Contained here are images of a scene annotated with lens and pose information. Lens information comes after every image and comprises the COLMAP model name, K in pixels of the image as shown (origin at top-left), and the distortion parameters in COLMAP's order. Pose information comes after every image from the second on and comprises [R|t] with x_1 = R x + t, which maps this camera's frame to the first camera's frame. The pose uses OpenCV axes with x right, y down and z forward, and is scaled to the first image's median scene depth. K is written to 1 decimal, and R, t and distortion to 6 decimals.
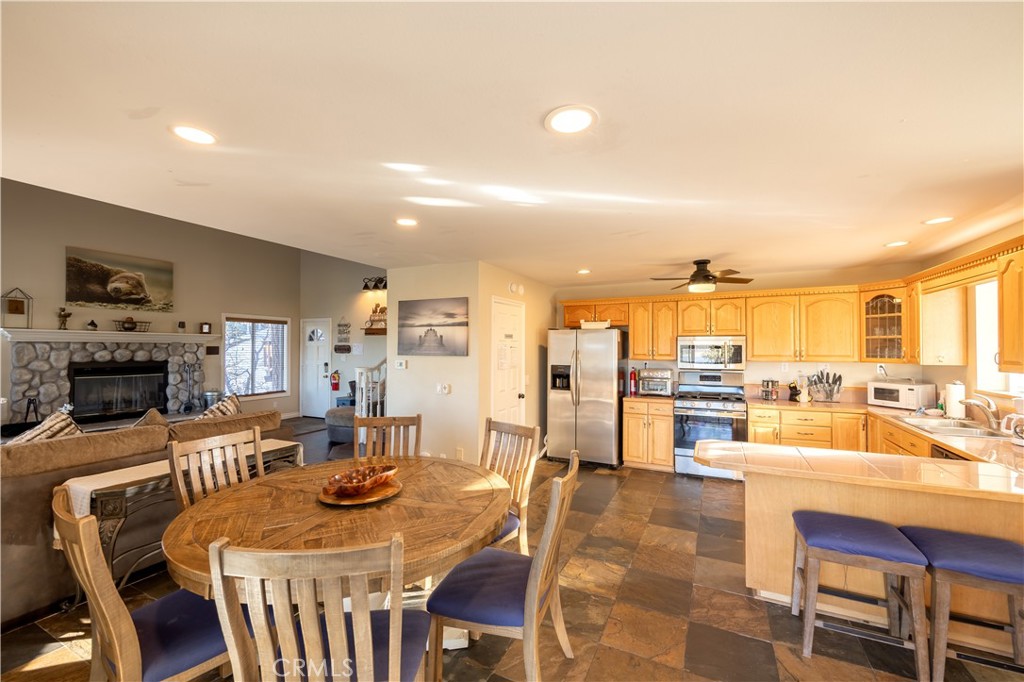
lens RADIAL K [[411.8, 0, 523.0], [0, 411.8, 343.4], [0, 0, 1]] dist [0.008993, -0.001947]
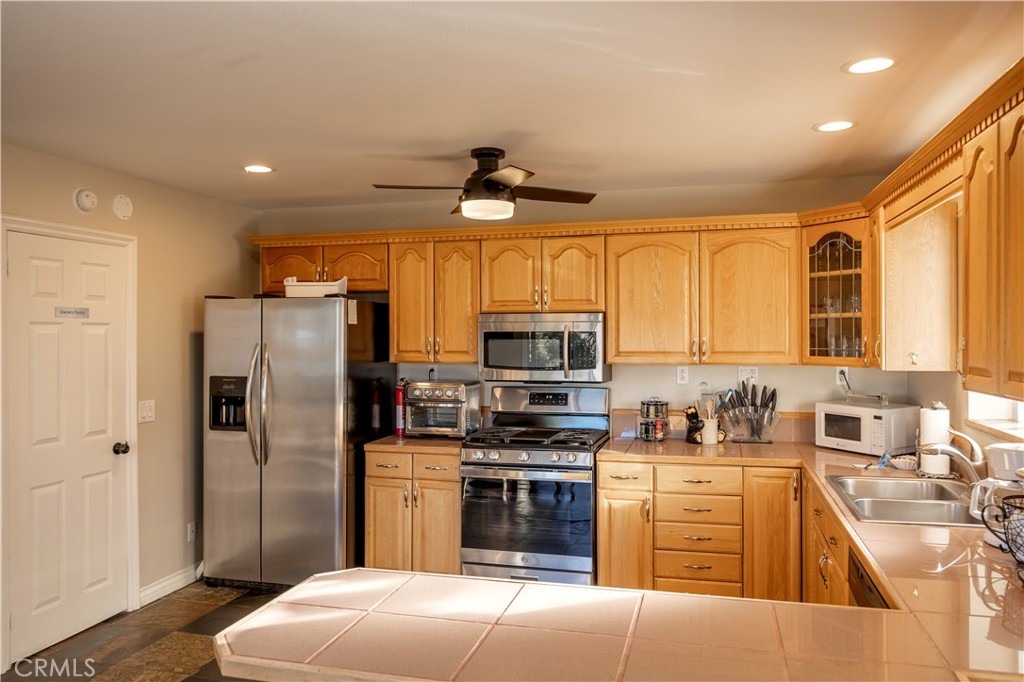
lens RADIAL K [[739.9, 0, 519.9], [0, 739.9, 337.3], [0, 0, 1]] dist [-0.006271, -0.002451]
pose [[0.982971, -0.003825, 0.183720, 0.310976], [0.001149, 0.999892, 0.014670, -0.002265], [-0.183756, -0.014209, 0.982869, 0.170150]]
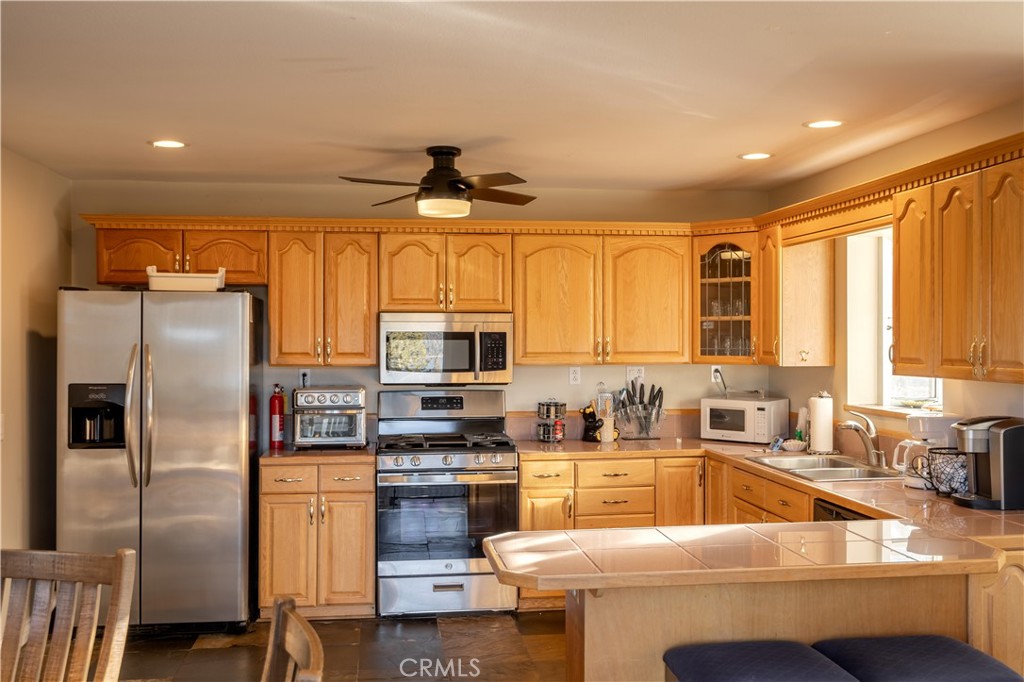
lens RADIAL K [[968.8, 0, 518.4], [0, 968.8, 343.9], [0, 0, 1]] dist [-0.003675, 0.000000]
pose [[0.835751, -0.003946, 0.549095, -0.089863], [-0.004865, 0.999882, 0.014590, 0.001473], [-0.549087, -0.014865, 0.835633, 0.048678]]
